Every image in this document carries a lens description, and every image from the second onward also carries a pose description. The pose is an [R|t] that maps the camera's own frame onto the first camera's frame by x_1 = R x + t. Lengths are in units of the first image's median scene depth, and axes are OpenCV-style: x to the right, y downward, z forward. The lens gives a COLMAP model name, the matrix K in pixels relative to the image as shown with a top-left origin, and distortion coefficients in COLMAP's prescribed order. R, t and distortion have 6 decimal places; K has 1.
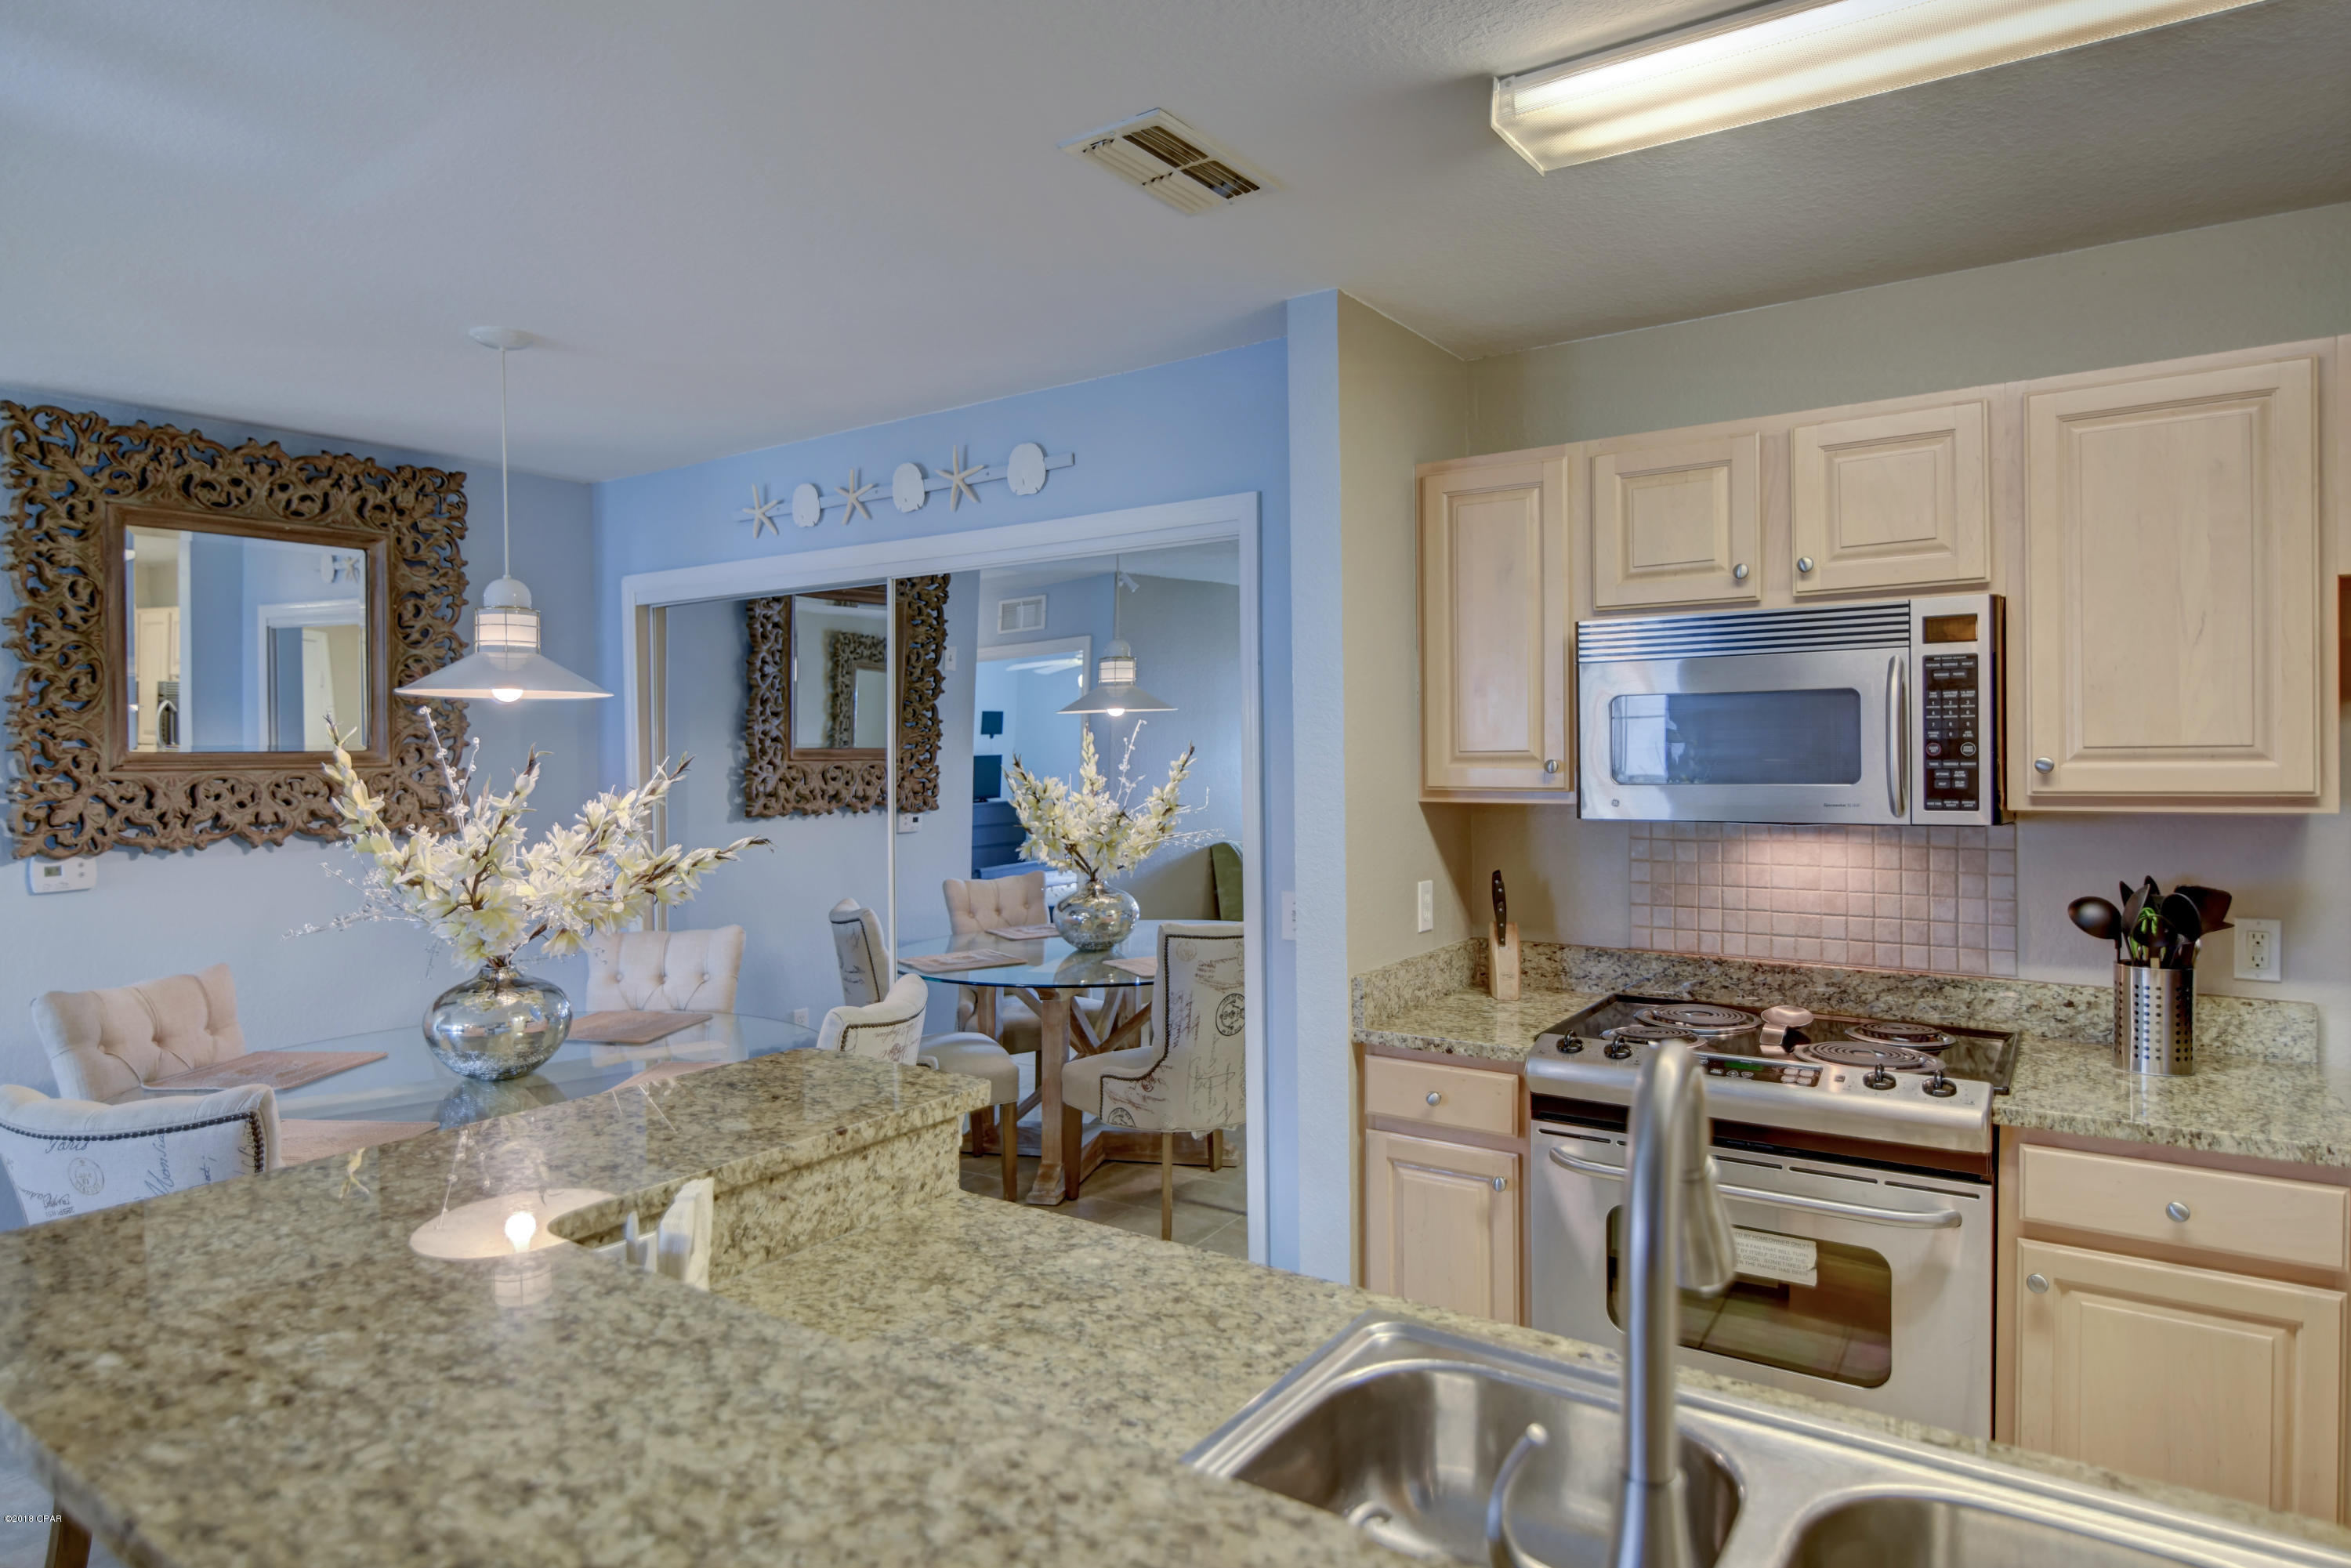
lens RADIAL K [[1357.7, 0, 1217.6], [0, 1357.7, 770.2], [0, 0, 1]] dist [-0.006694, -0.001402]
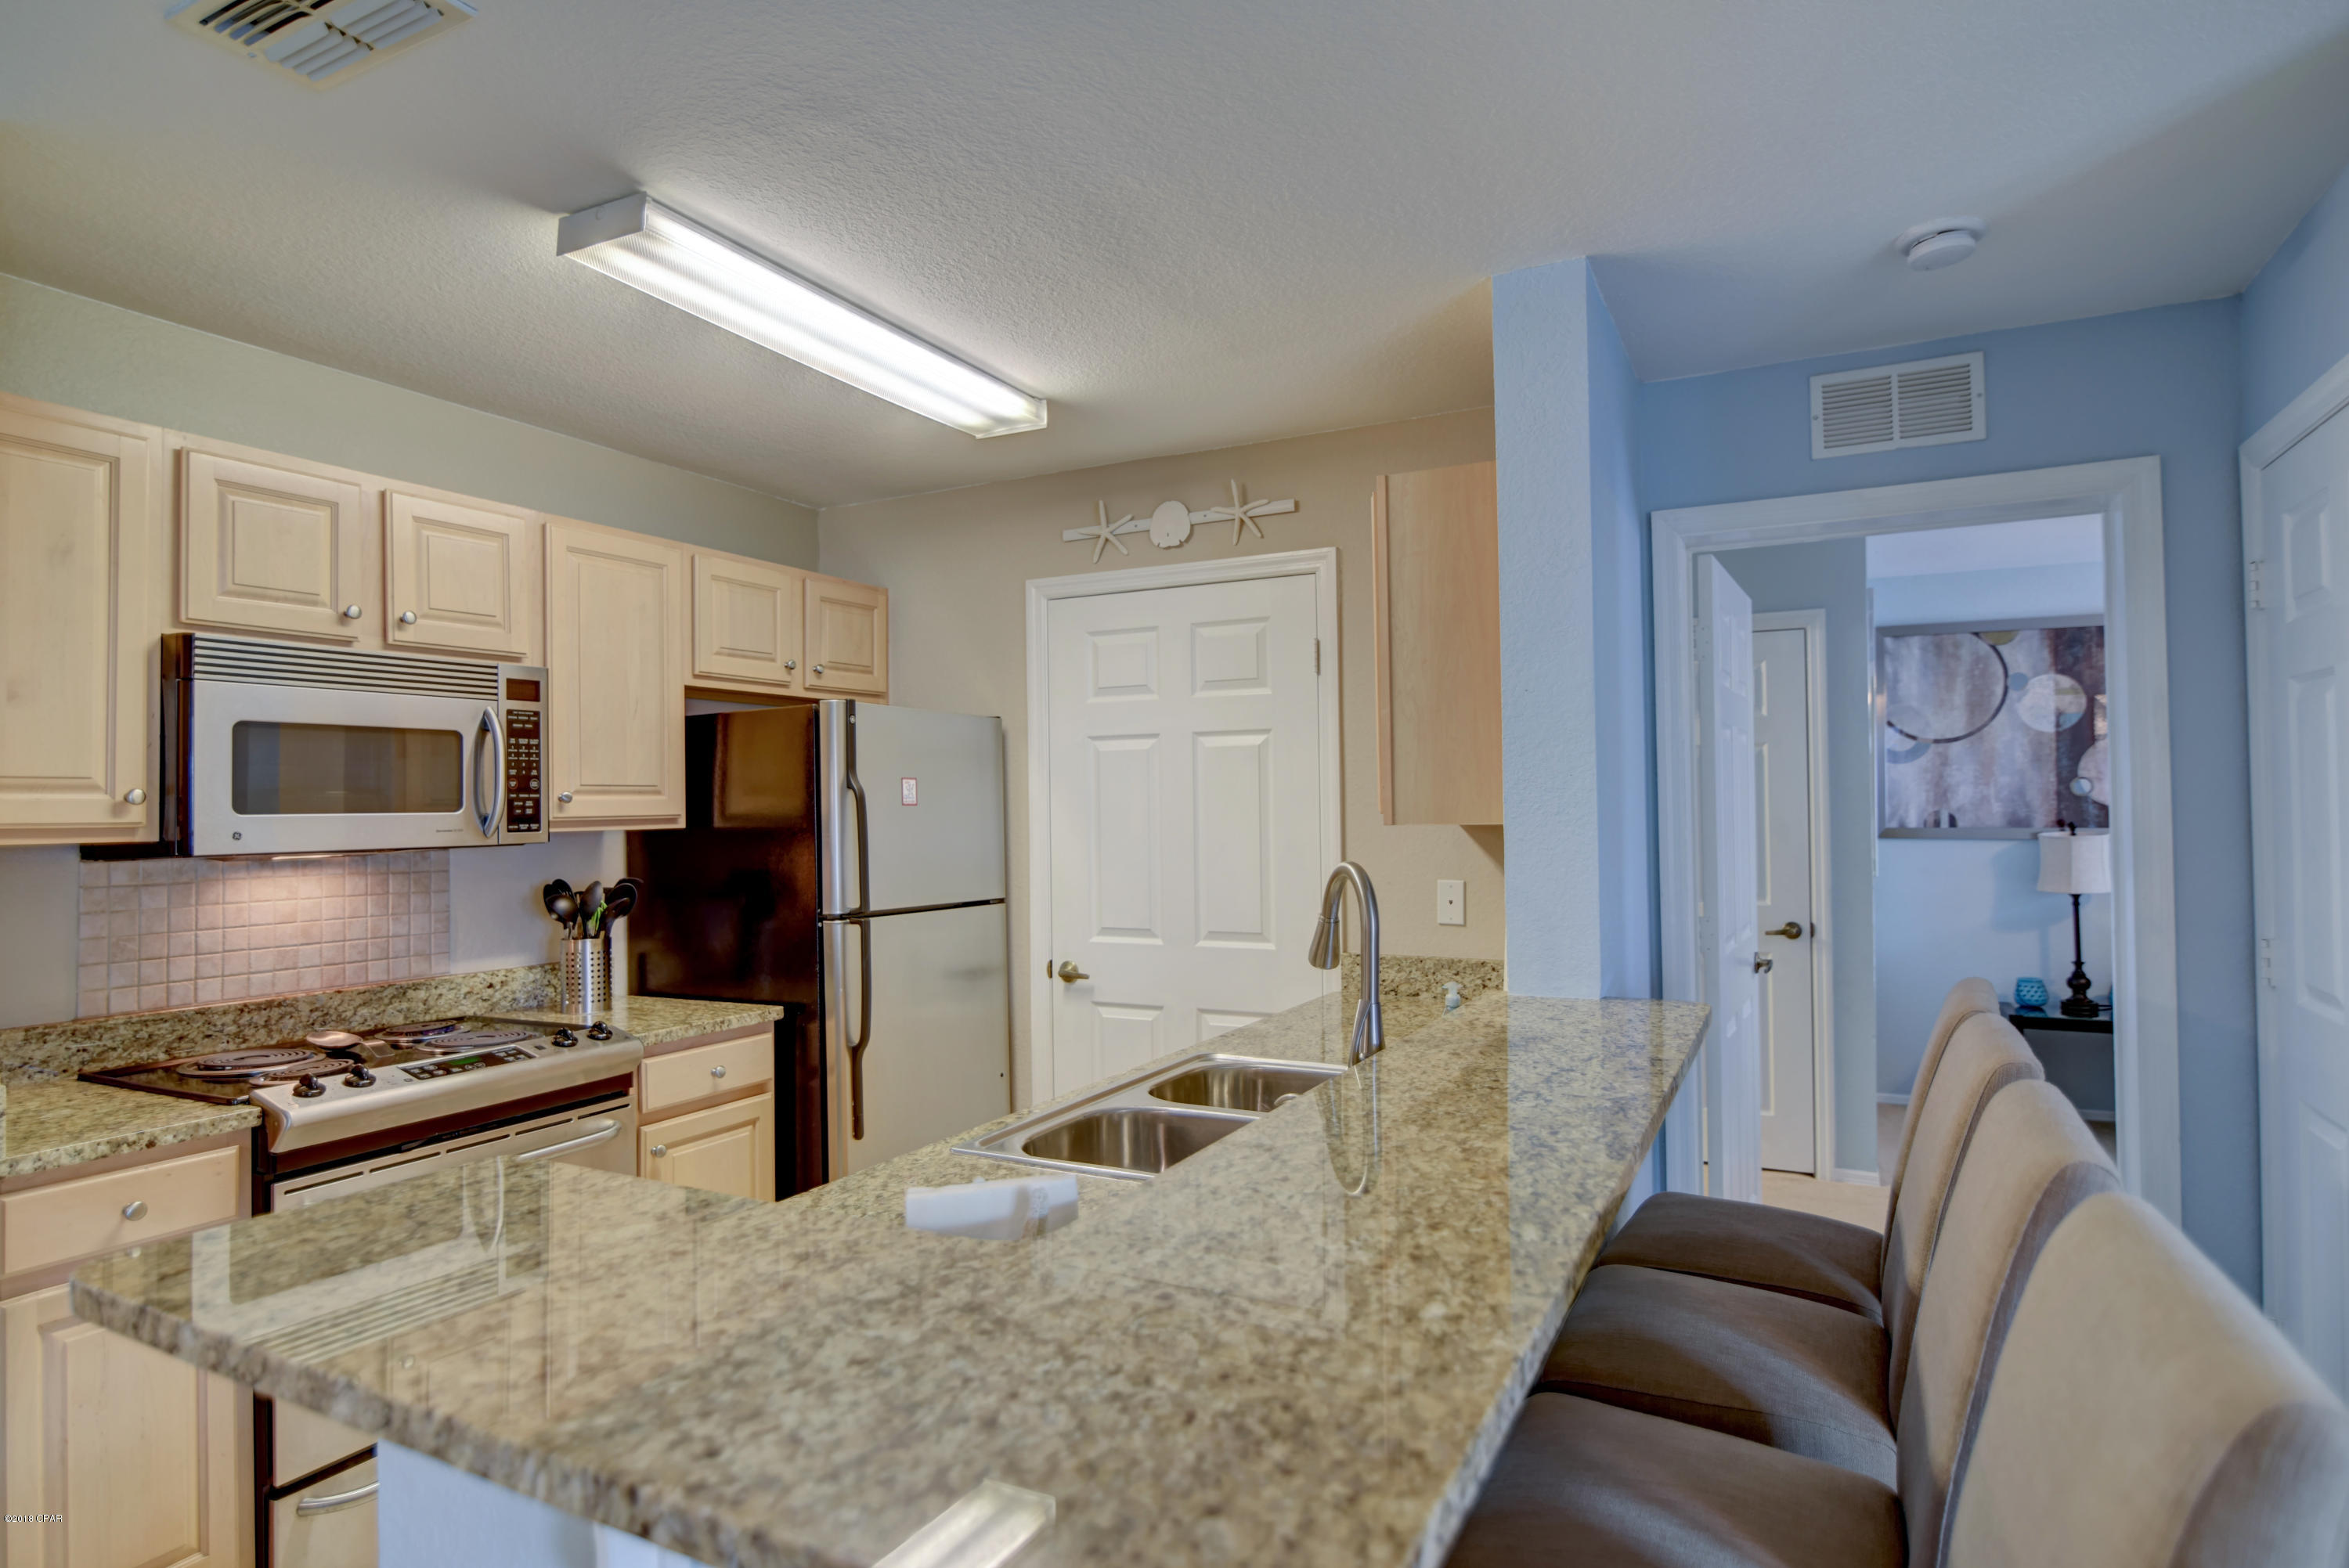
lens RADIAL K [[1302.2, 0, 1141.9], [0, 1302.2, 782.5], [0, 0, 1]] dist [-0.011862, -0.000614]
pose [[-0.120111, 0.035641, 0.992120, -0.660980], [0.032674, 0.998956, -0.031931, 0.036652], [-0.992223, 0.028581, -0.121151, 0.503914]]
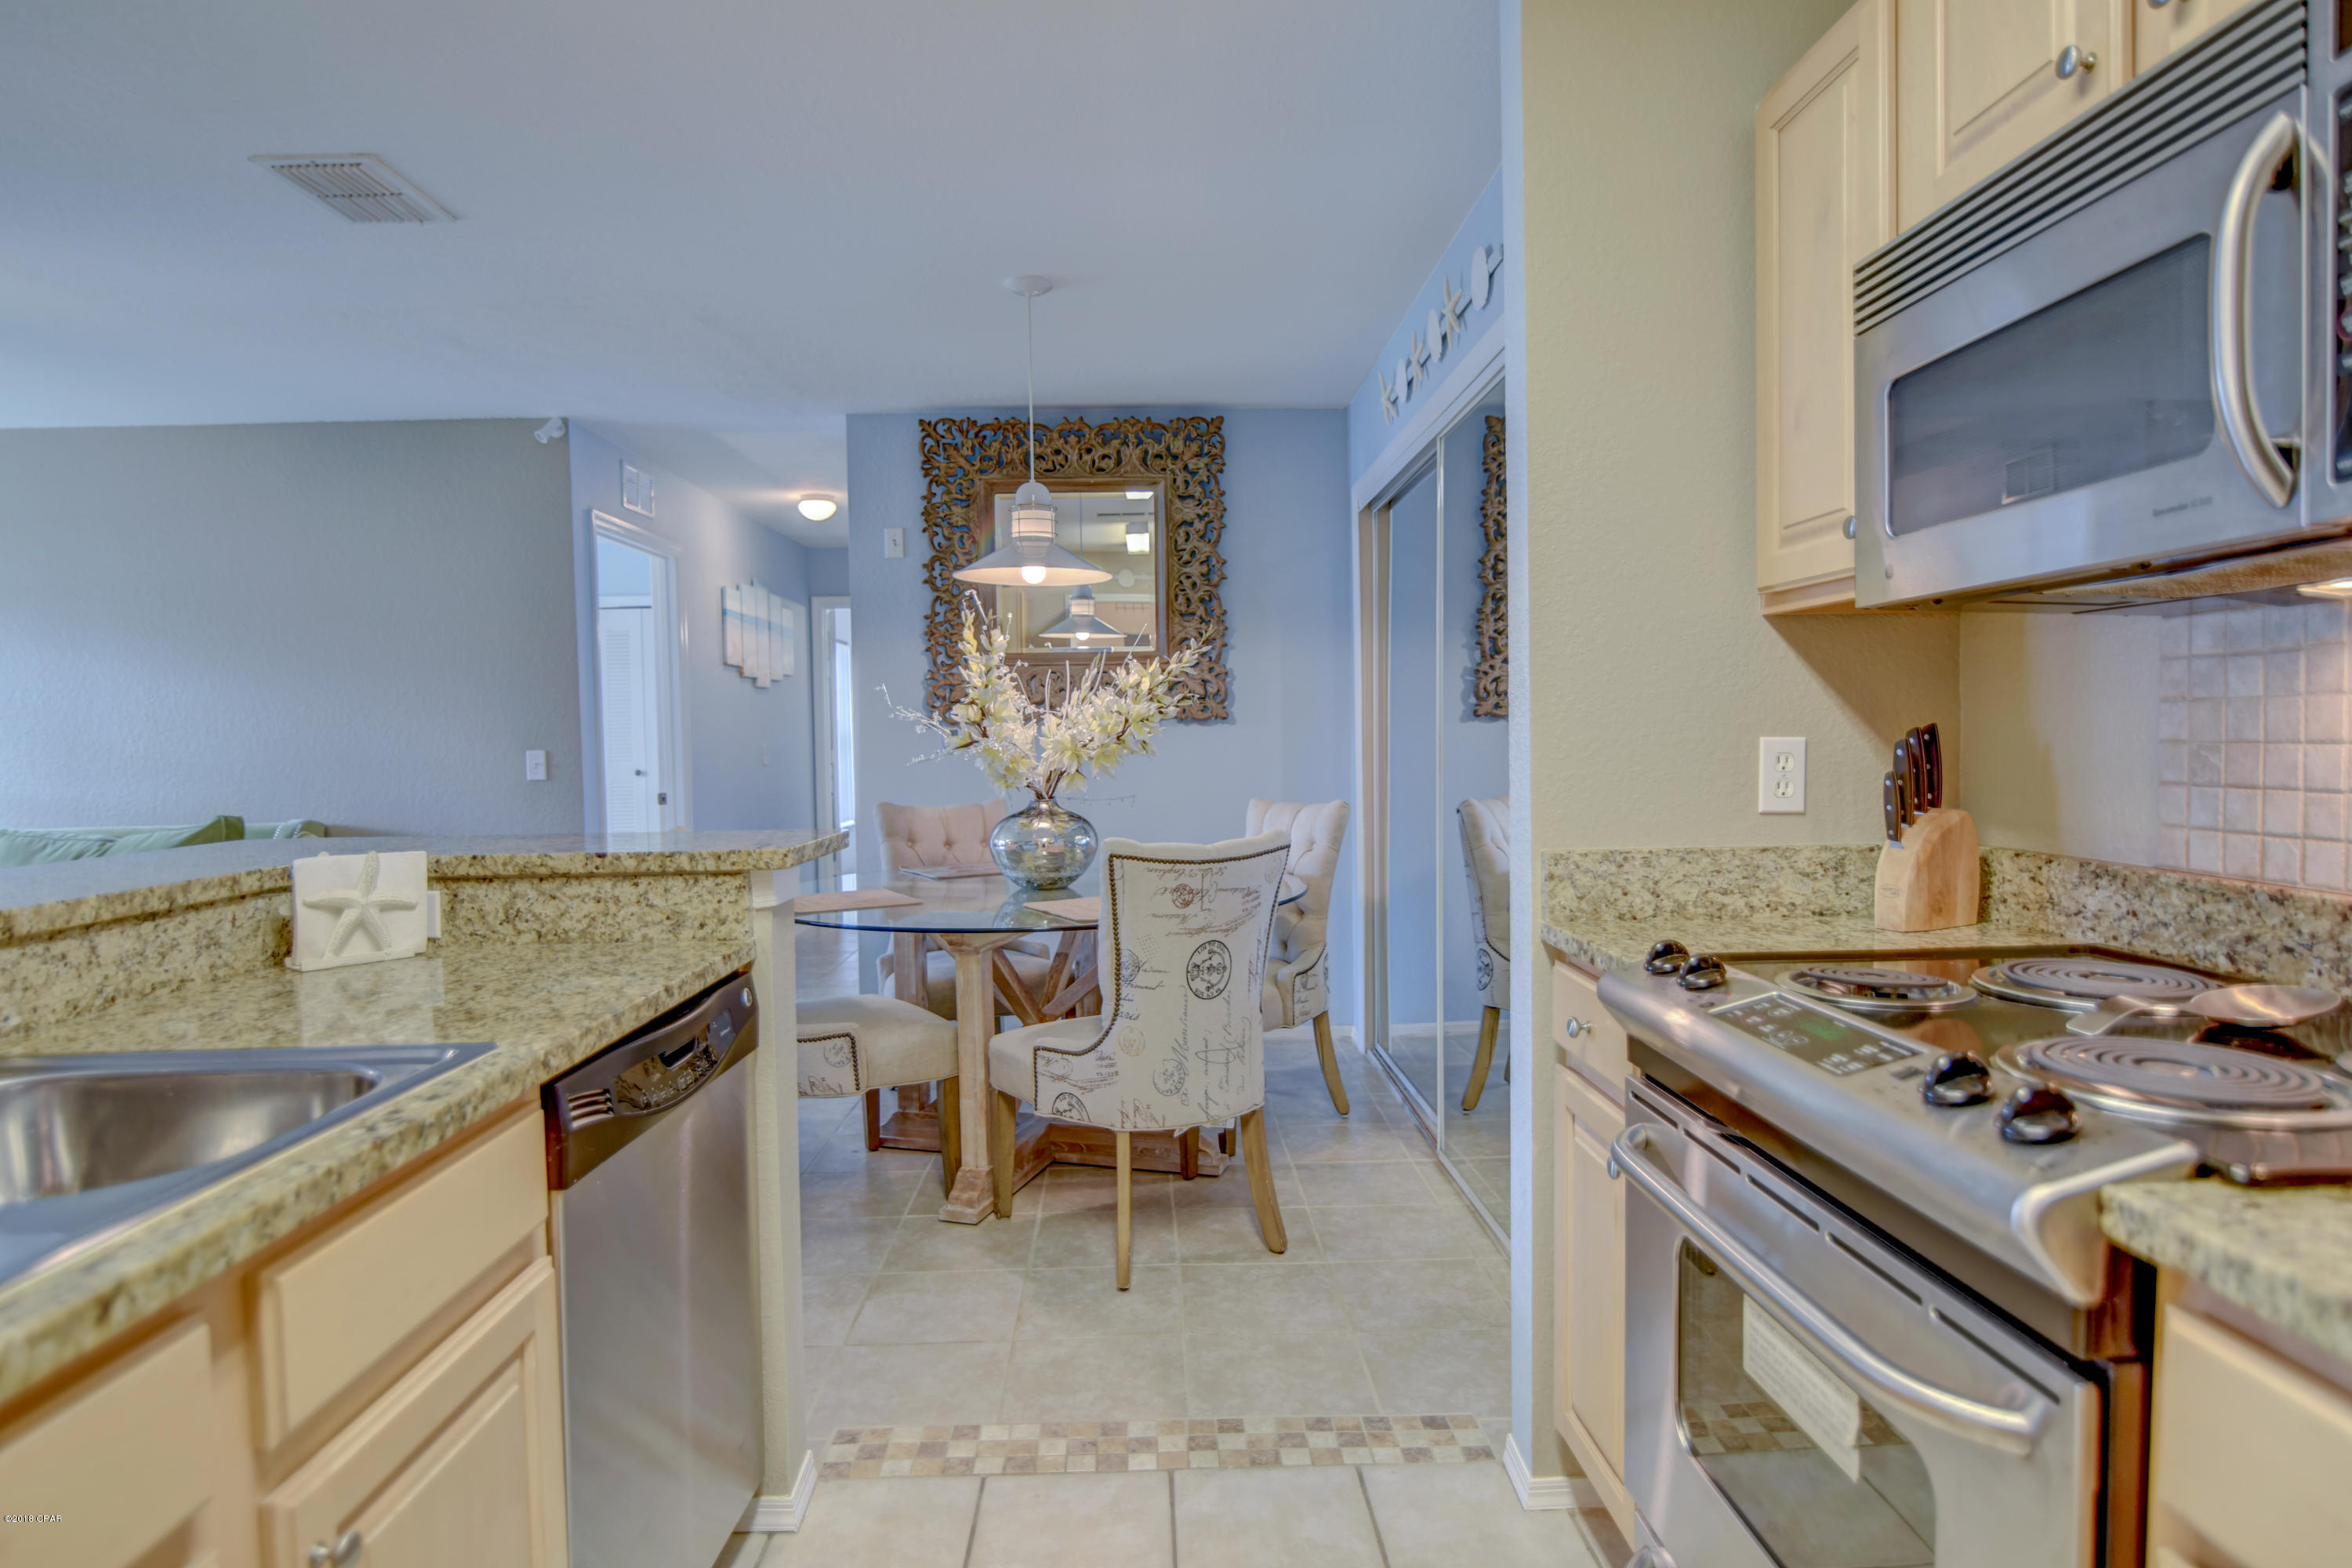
lens RADIAL K [[1304.0, 0, 1143.4], [0, 1304.0, 782.5], [0, 0, 1]] dist [-0.011862, -0.000614]
pose [[0.572475, 0.035277, -0.819163, 0.565292], [-0.005891, 0.999225, 0.038914, 0.093055], [0.819901, -0.017452, 0.572239, 0.442481]]
